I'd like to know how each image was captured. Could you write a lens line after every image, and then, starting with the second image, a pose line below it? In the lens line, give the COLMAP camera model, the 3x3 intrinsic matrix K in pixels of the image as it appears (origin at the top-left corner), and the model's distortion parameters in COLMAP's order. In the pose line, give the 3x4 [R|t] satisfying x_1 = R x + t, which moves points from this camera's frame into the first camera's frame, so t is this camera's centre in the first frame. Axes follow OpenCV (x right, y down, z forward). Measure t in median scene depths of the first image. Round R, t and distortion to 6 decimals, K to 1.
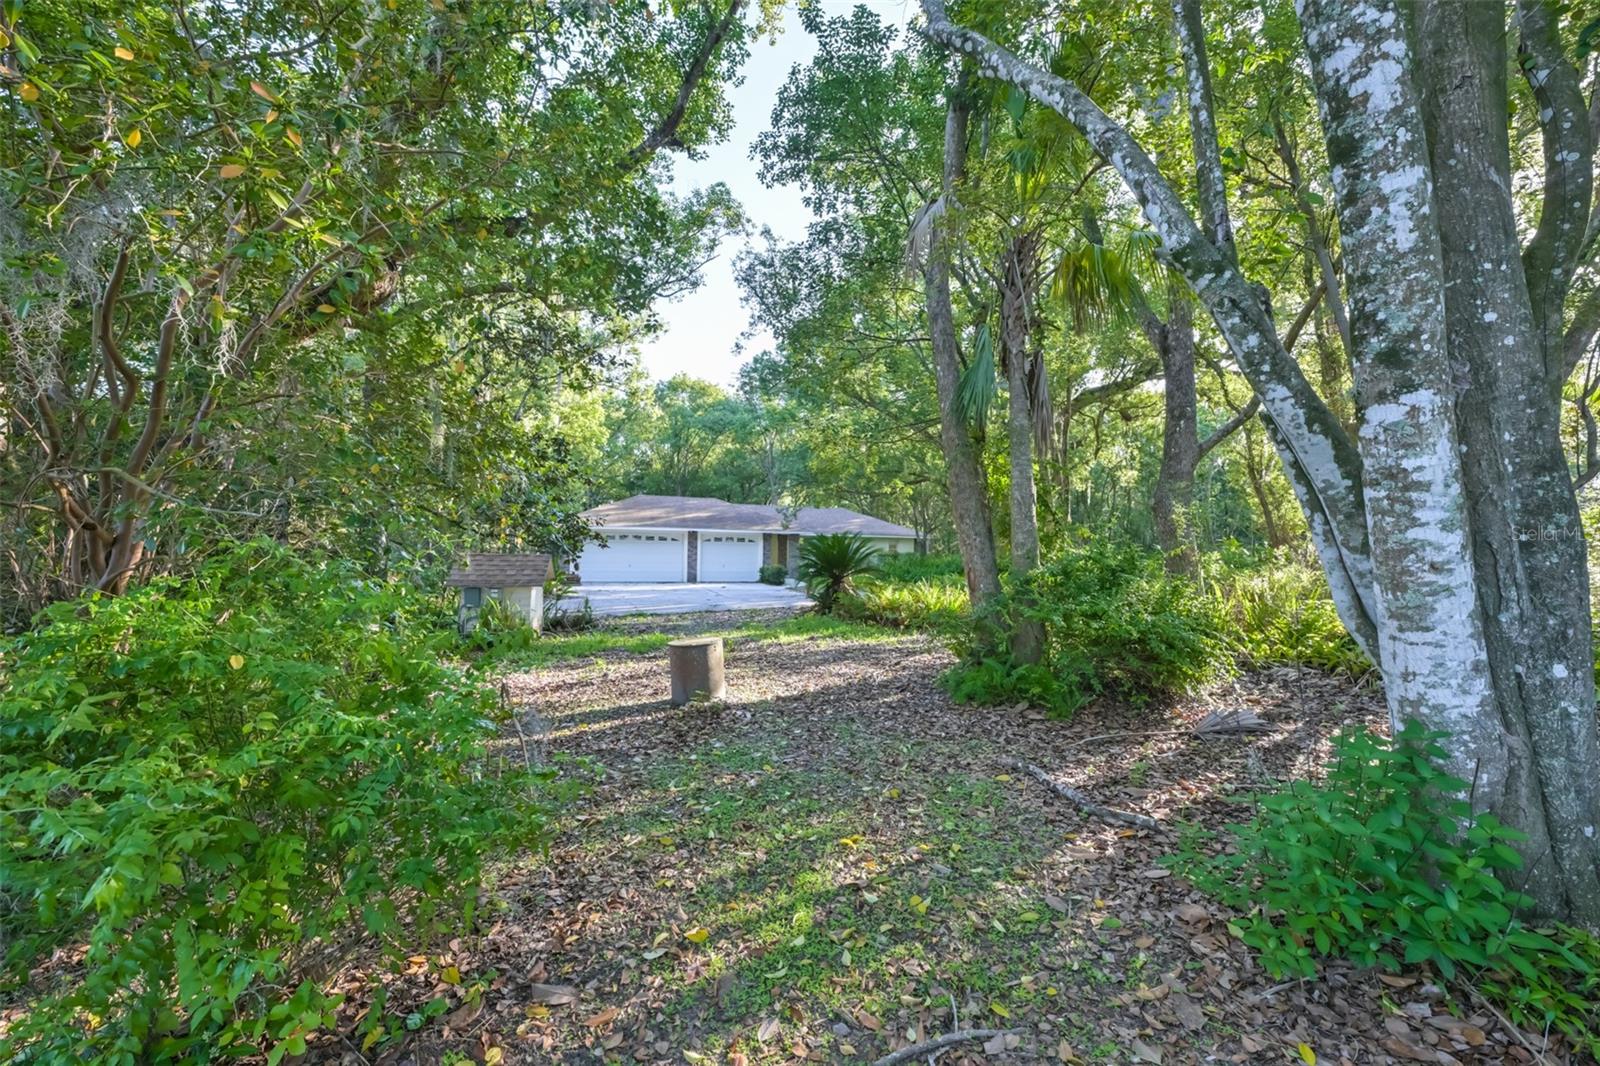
lens RADIAL K [[613.4, 0, 800.0], [0, 613.4, 533.0], [0, 0, 1]] dist [0.001478, 0.000056]
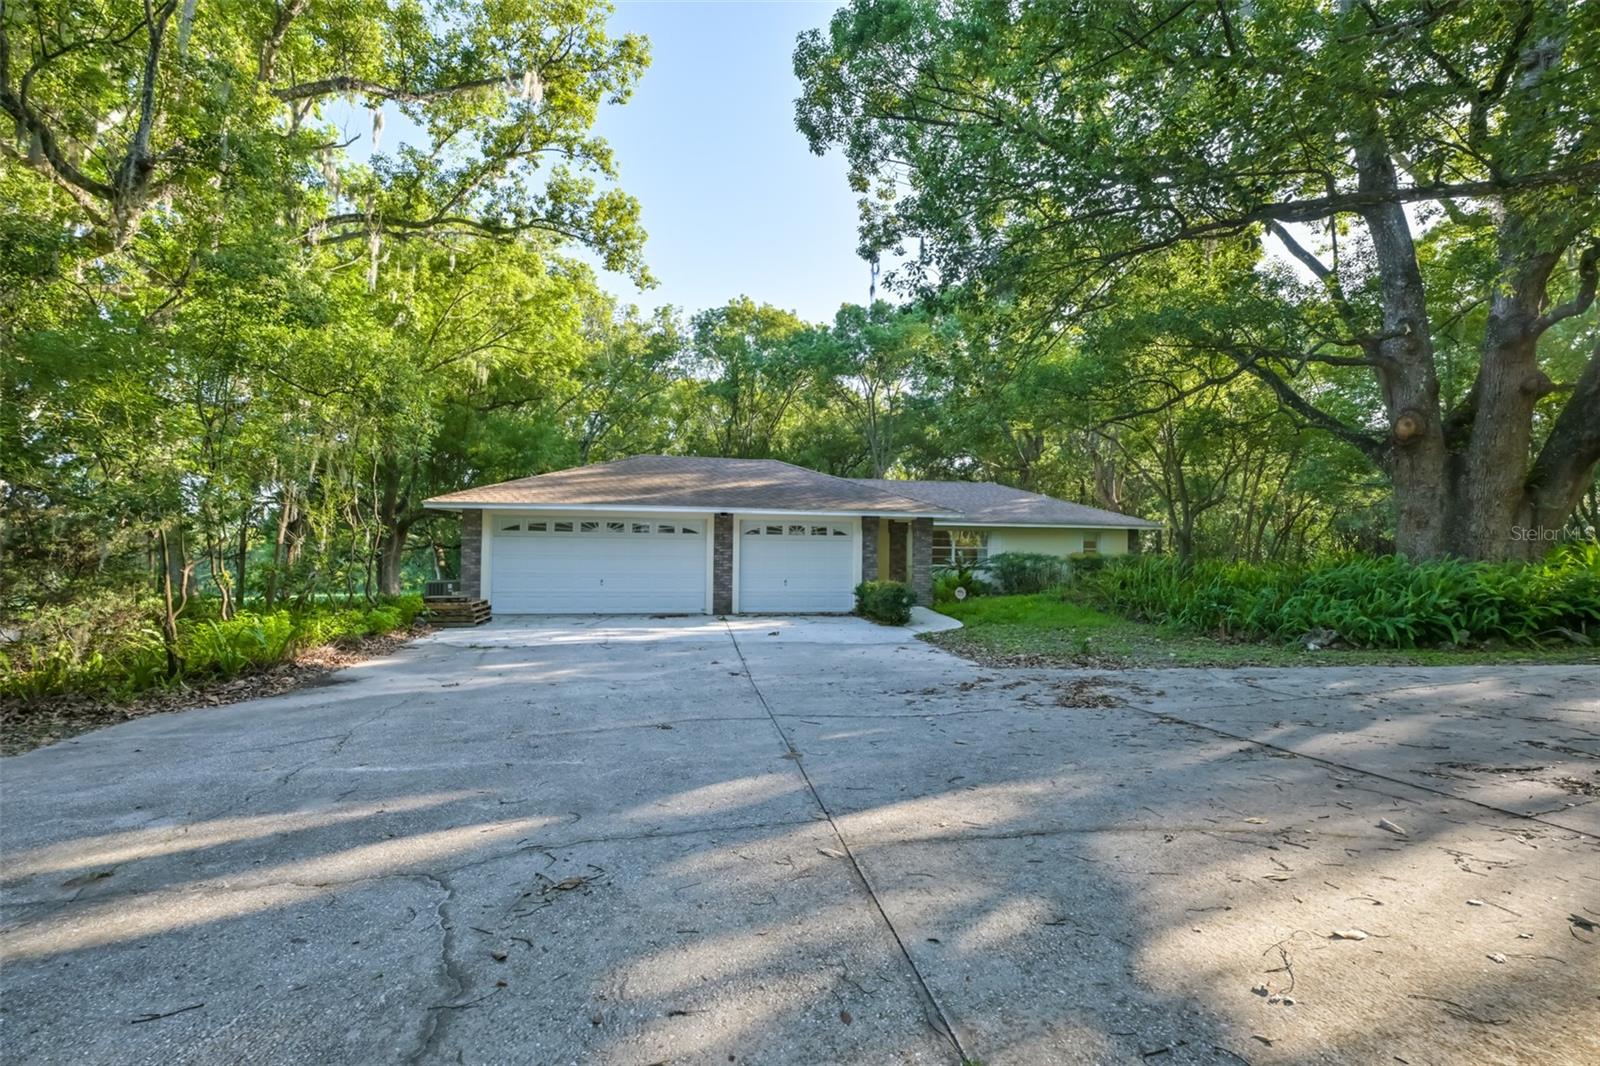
lens RADIAL K [[613.4, 0, 800.0], [0, 613.4, 533.0], [0, 0, 1]] dist [0.001478, 0.000056]
pose [[0.987399, -0.009987, -0.157933, -0.031853], [0.008799, 0.999927, -0.008220, 0.017776], [0.158003, 0.006727, 0.987416, 0.508877]]
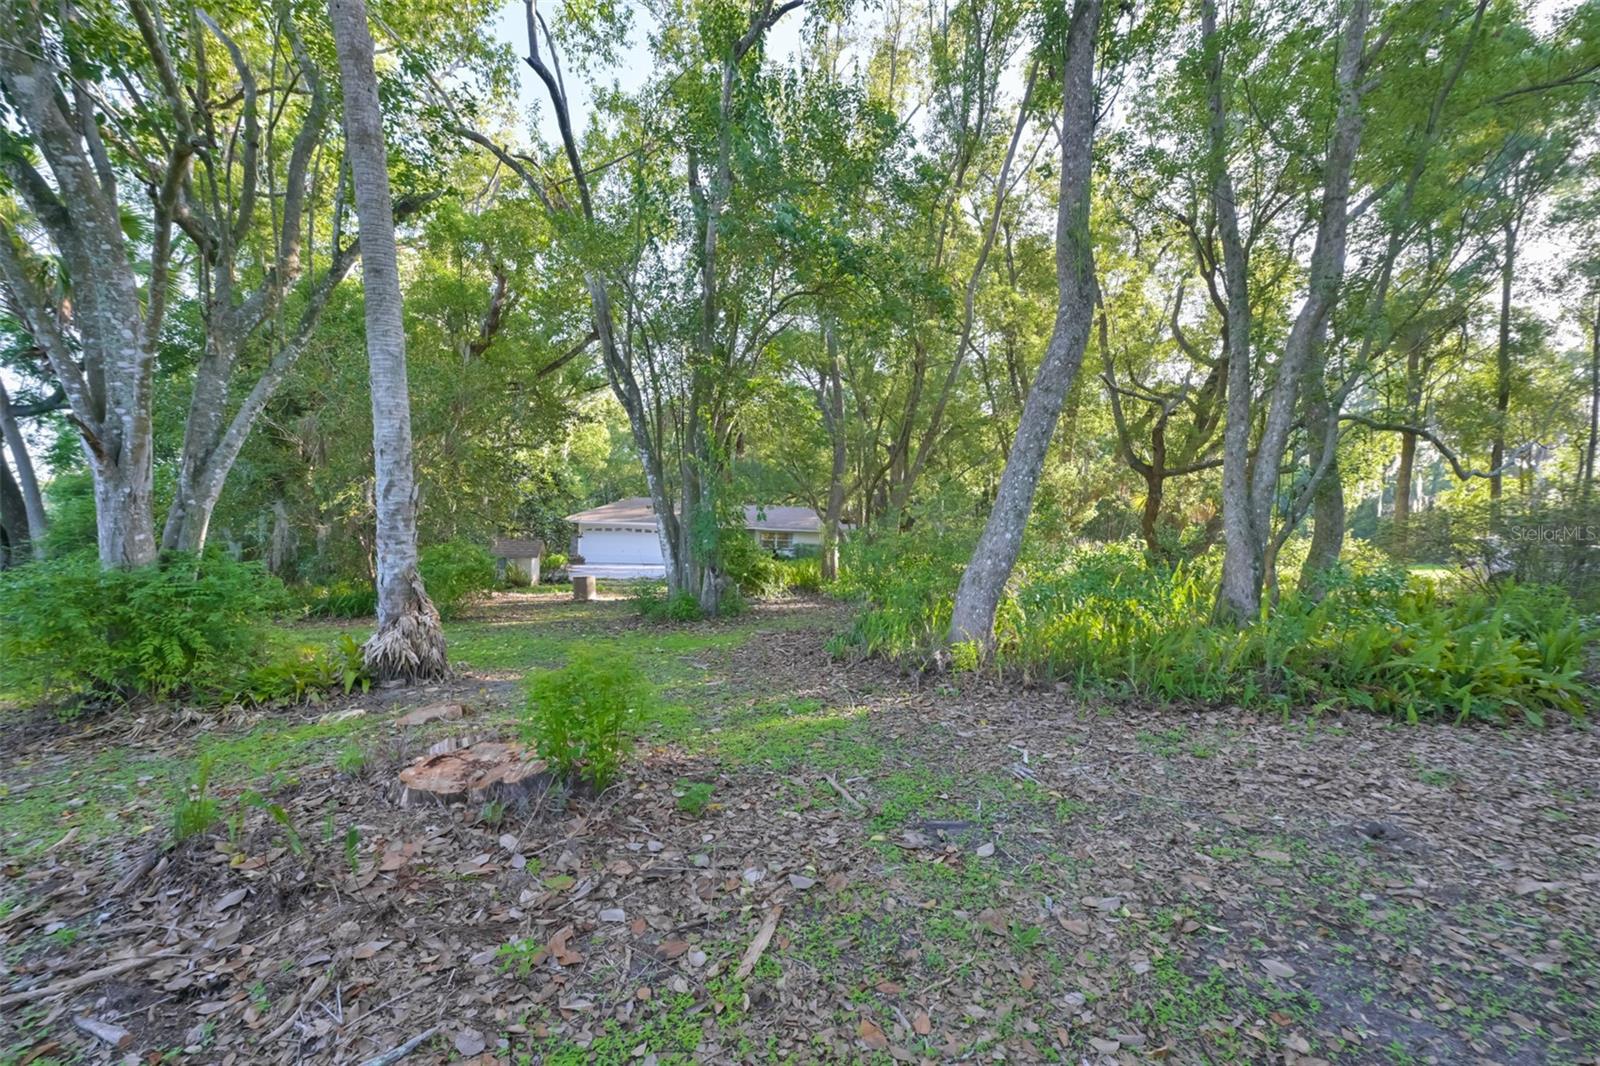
lens RADIAL K [[613.4, 0, 800.0], [0, 613.4, 533.0], [0, 0, 1]] dist [0.001478, 0.000056]
pose [[0.998186, 0.013036, -0.058776, 0.182479], [-0.012210, 0.999822, 0.014392, -0.009309], [0.058953, -0.013649, 0.998167, -0.306034]]
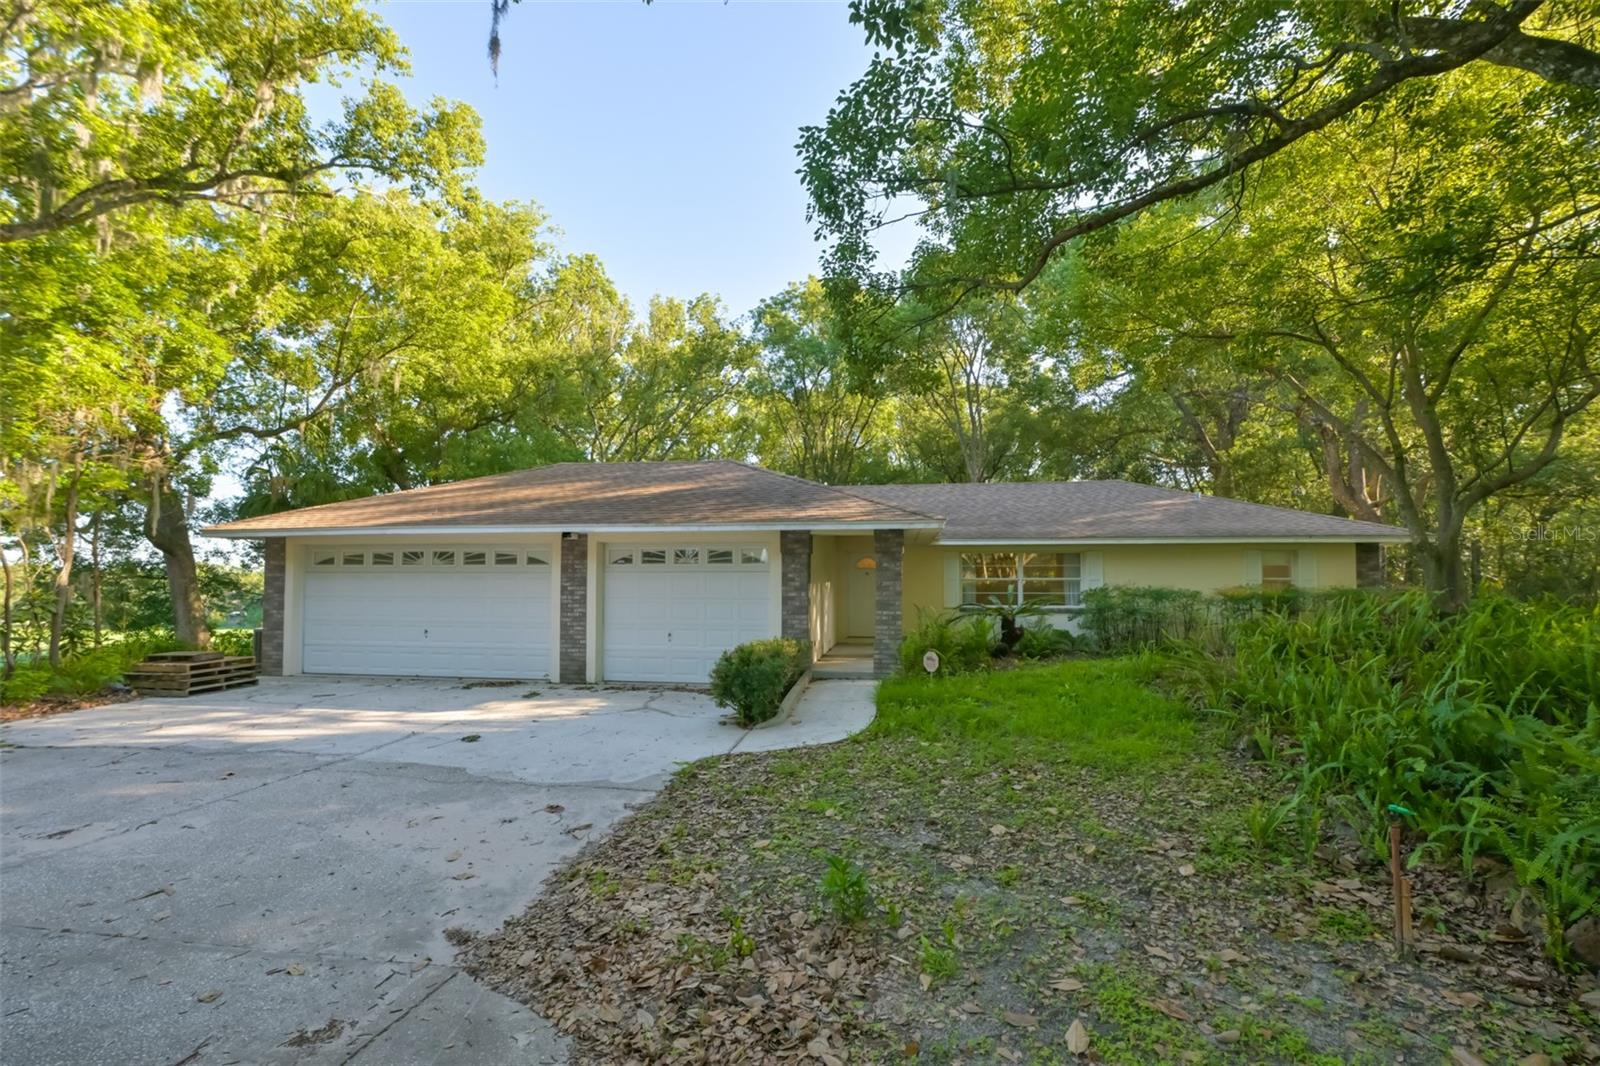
lens RADIAL K [[635.9, 0, 803.7], [0, 635.9, 557.7], [0, 0, 1]] dist [-0.000351, 0.000009]
pose [[0.891228, -0.032782, -0.452369, 0.103344], [0.024330, 0.999404, -0.024491, 0.022168], [0.452902, 0.010821, 0.891495, 0.741355]]
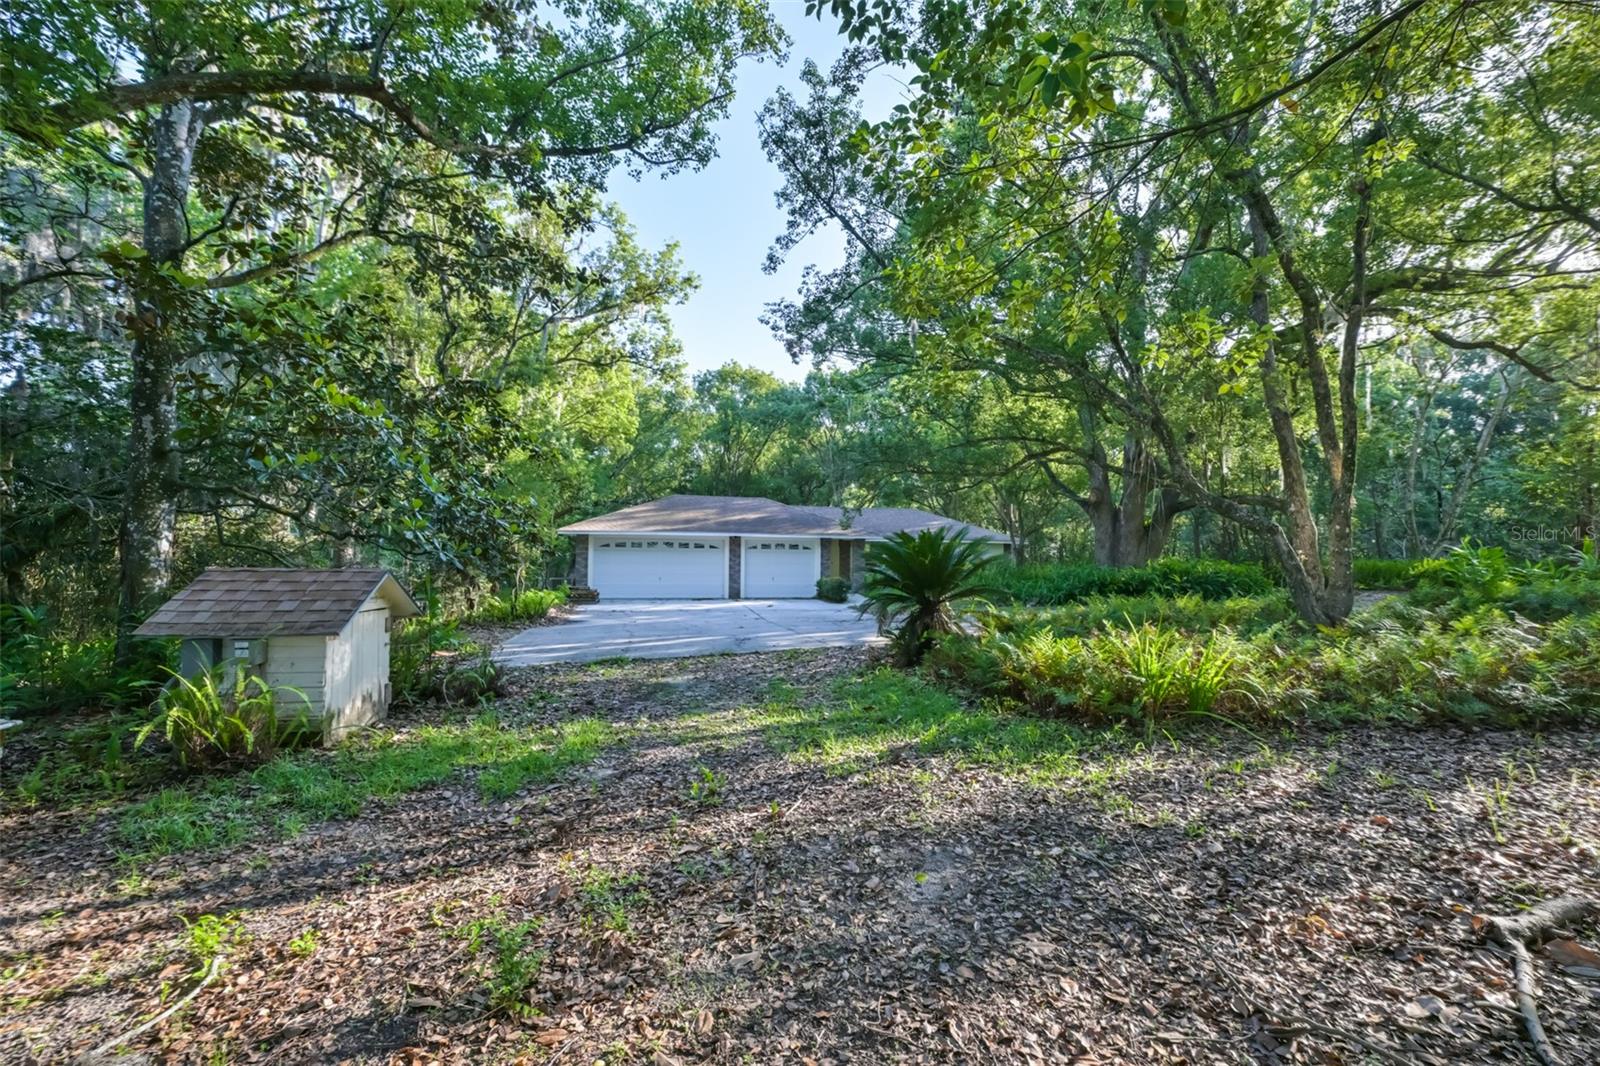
lens RADIAL K [[613.4, 0, 800.0], [0, 613.4, 533.0], [0, 0, 1]] dist [0.001478, 0.000056]
pose [[0.994251, -0.009038, -0.106692, -0.000298], [0.007475, 0.999859, -0.015039, 0.005422], [0.106813, 0.014155, 0.994178, 0.191565]]
